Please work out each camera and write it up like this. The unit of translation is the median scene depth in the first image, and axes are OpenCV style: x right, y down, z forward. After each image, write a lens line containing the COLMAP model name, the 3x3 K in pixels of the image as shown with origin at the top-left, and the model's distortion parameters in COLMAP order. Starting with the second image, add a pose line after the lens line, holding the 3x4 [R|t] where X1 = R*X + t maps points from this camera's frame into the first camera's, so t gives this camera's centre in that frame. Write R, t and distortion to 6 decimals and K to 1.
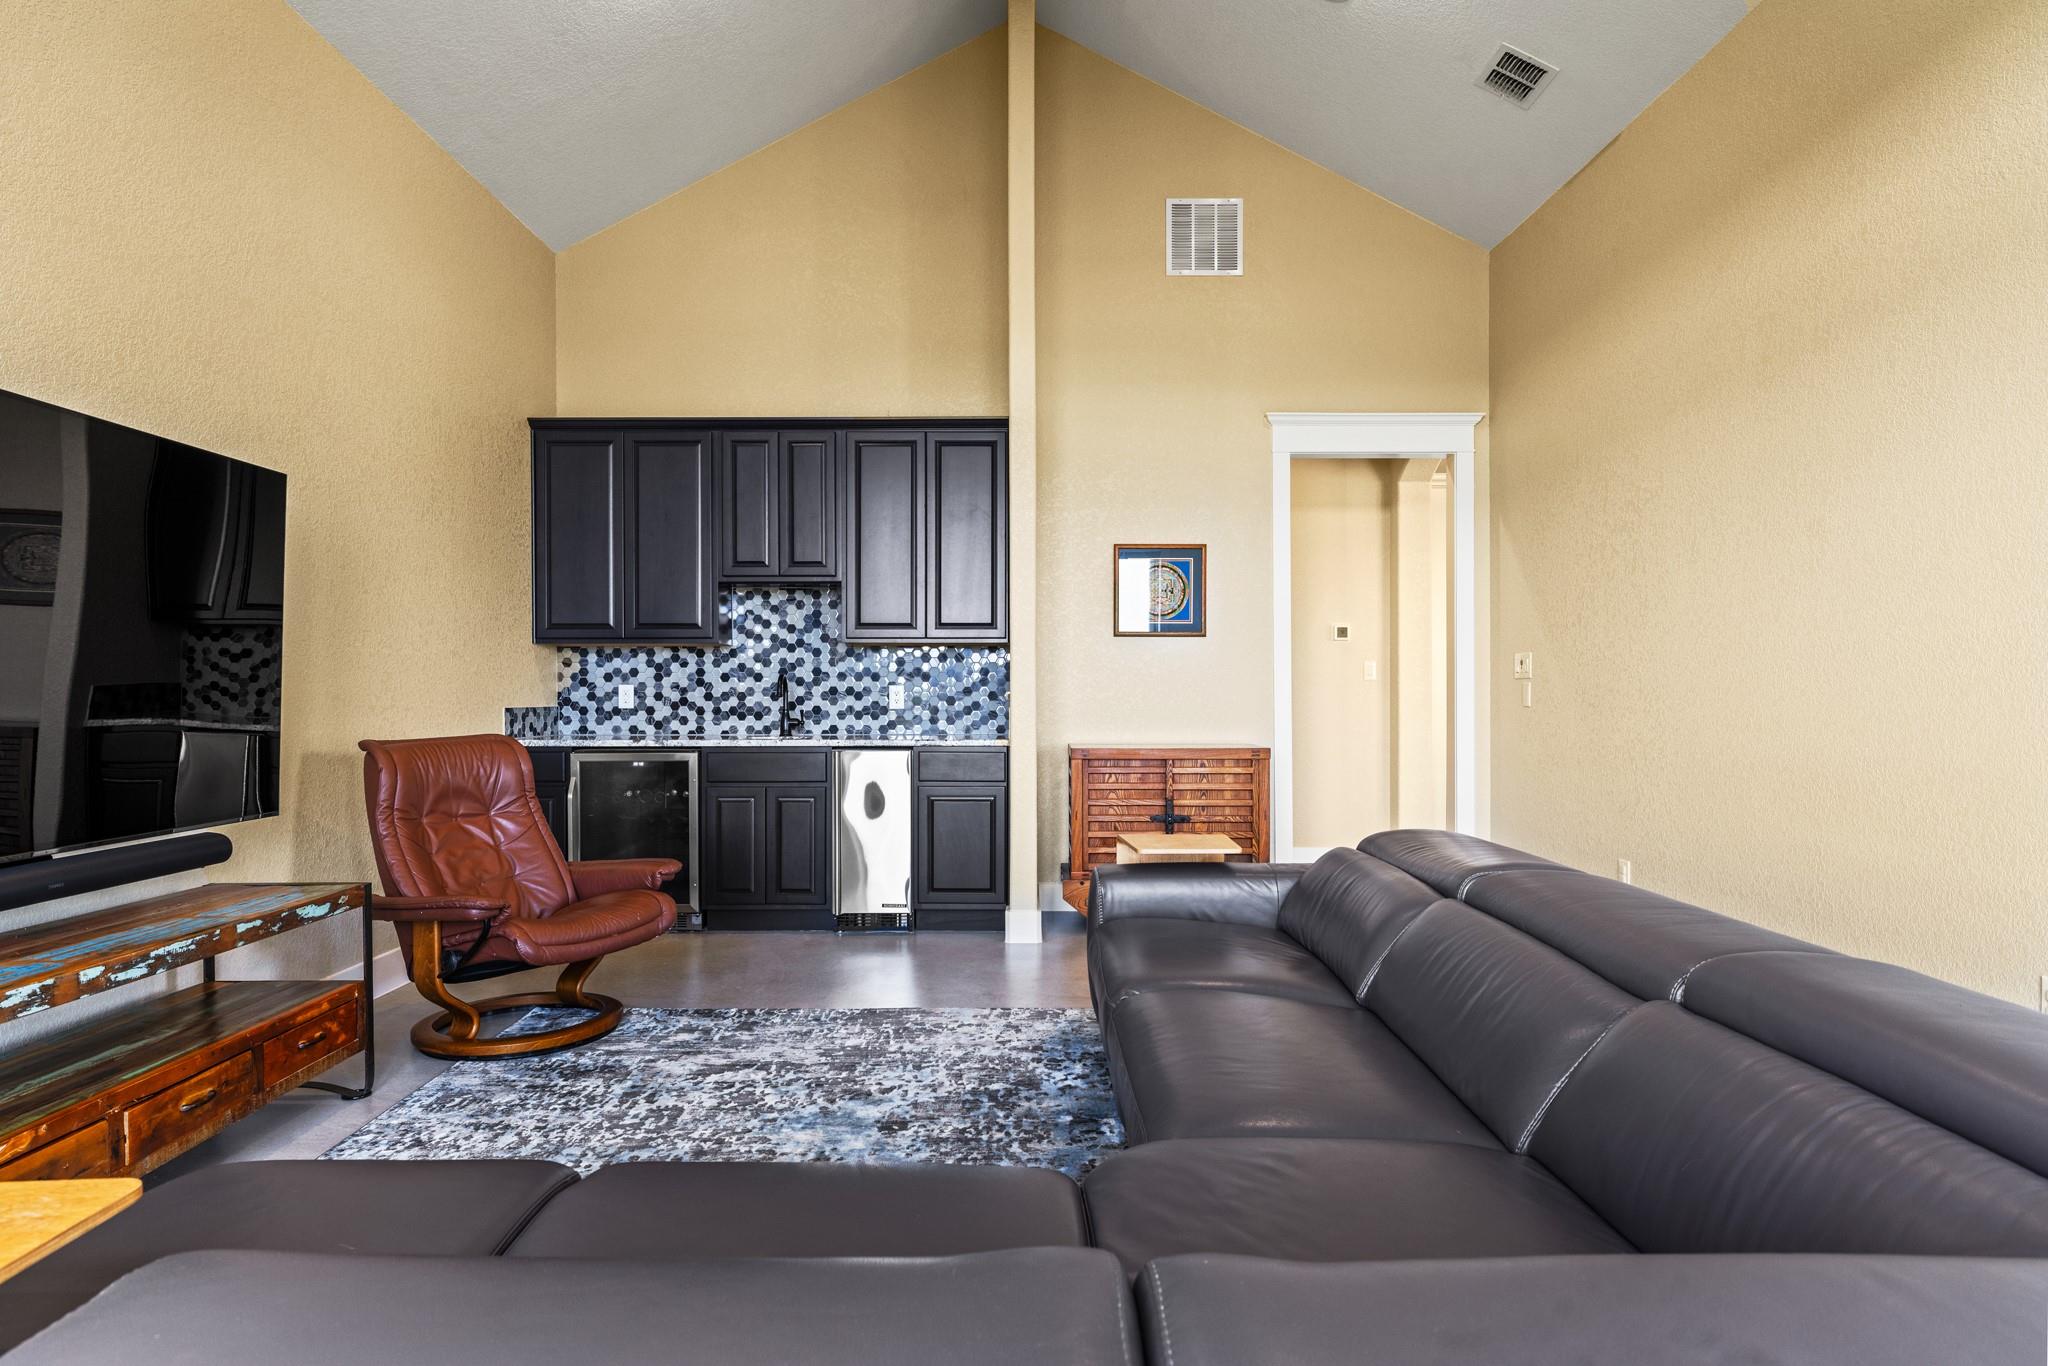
lens RADIAL K [[1185.1, 0, 1017.5], [0, 1185.1, 685.4], [0, 0, 1]] dist [-0.001083, 0.000023]
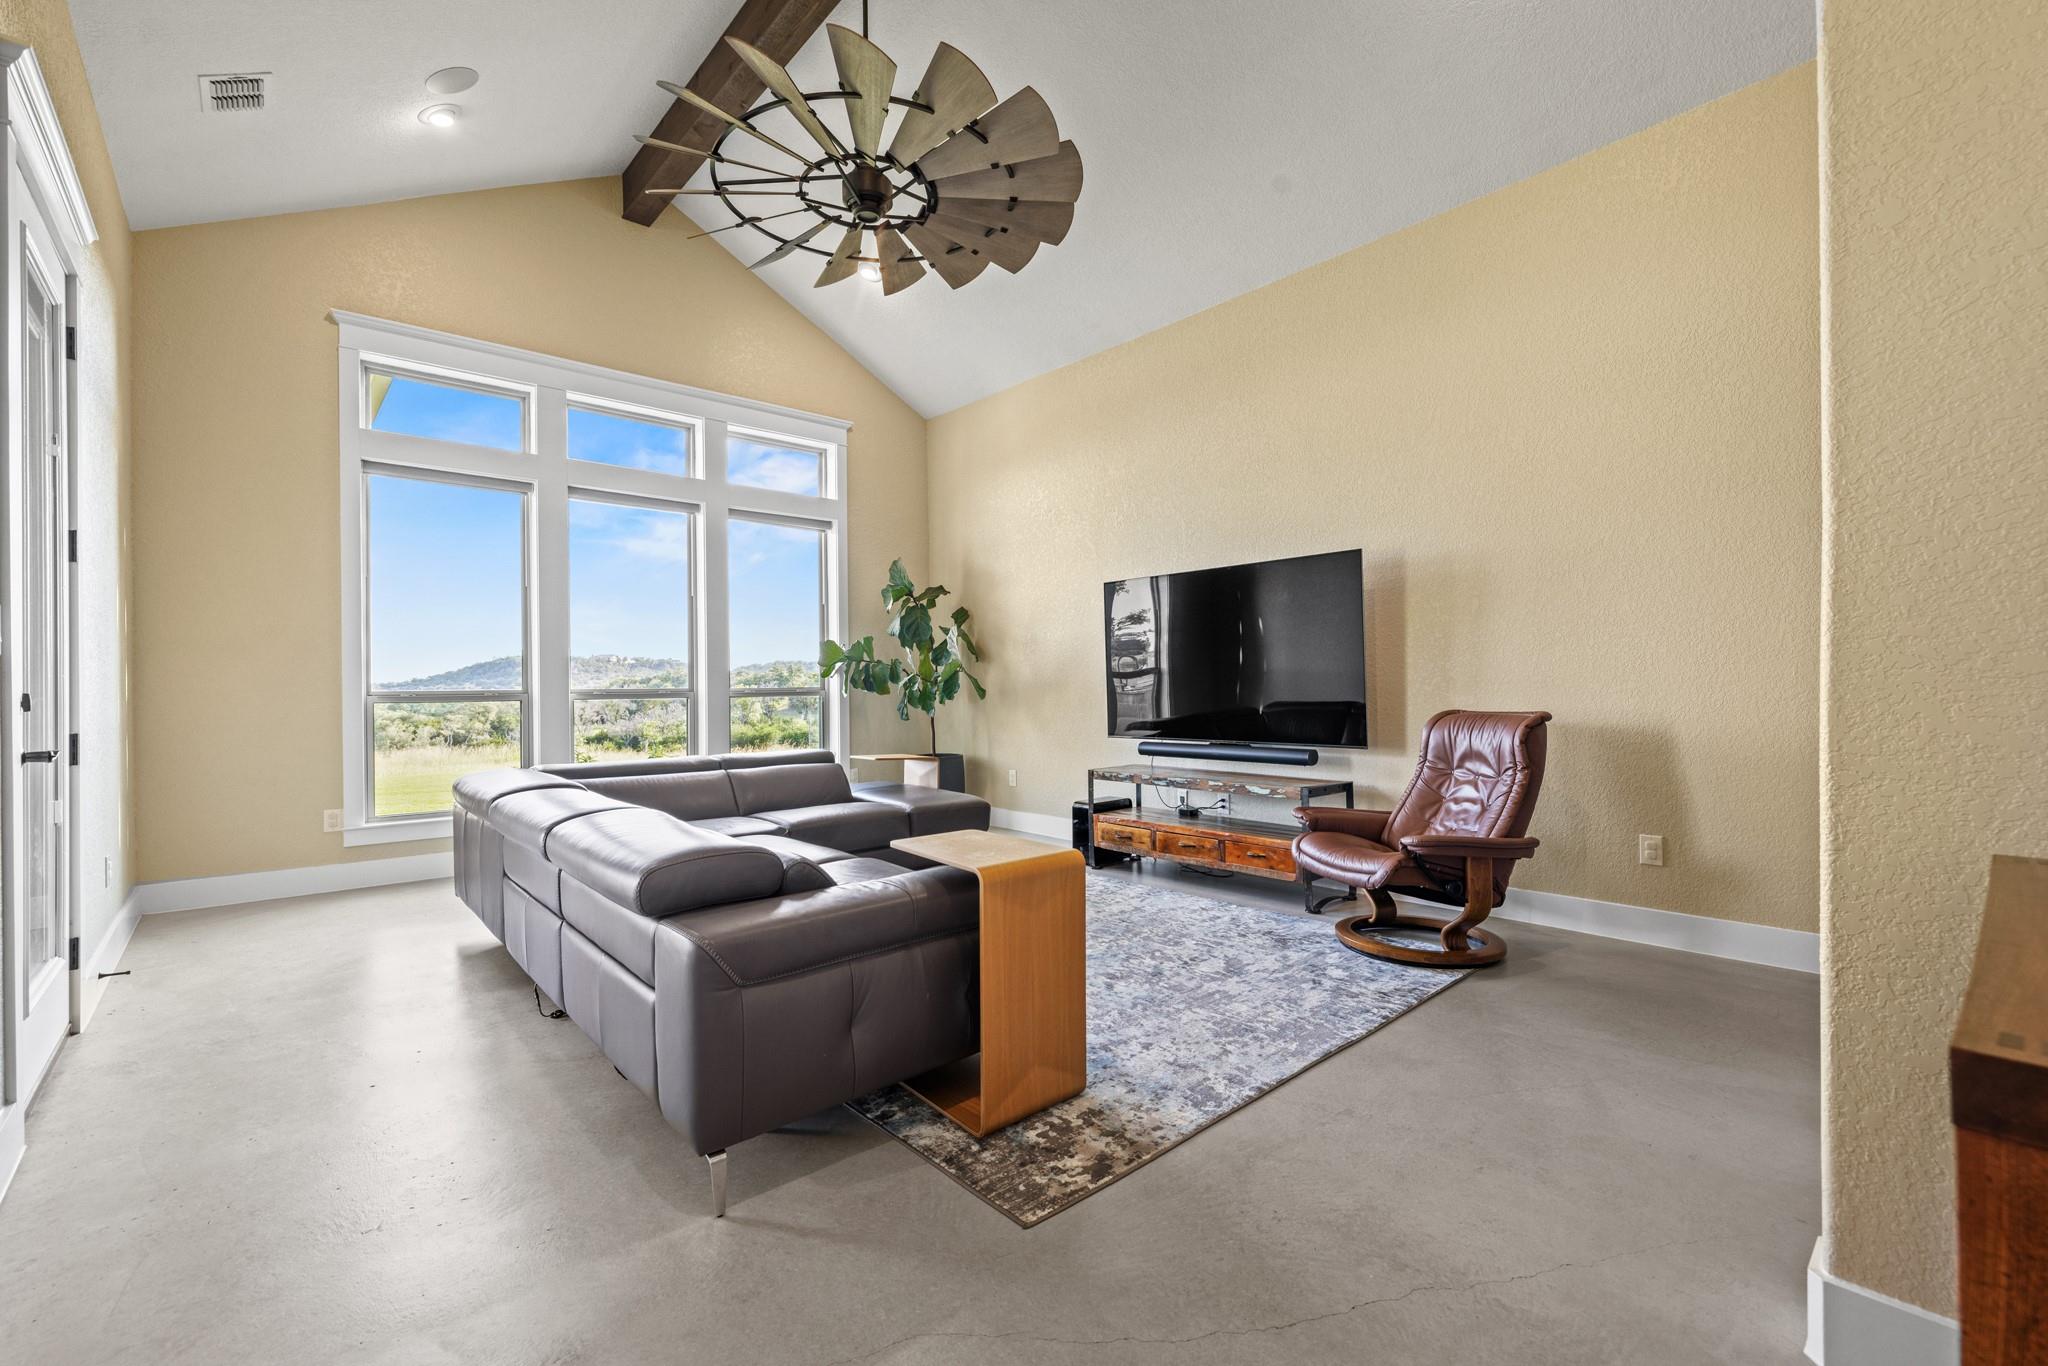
lens RADIAL K [[862.6, 0, 1012.9], [0, 862.6, 684.0], [0, 0, 1]] dist [0.001627, 0.000027]
pose [[-0.746950, 0.001105, -0.664879, 0.542648], [0.003416, 0.999992, -0.002176, 0.016460], [0.664871, -0.003896, -0.746948, 1.501175]]
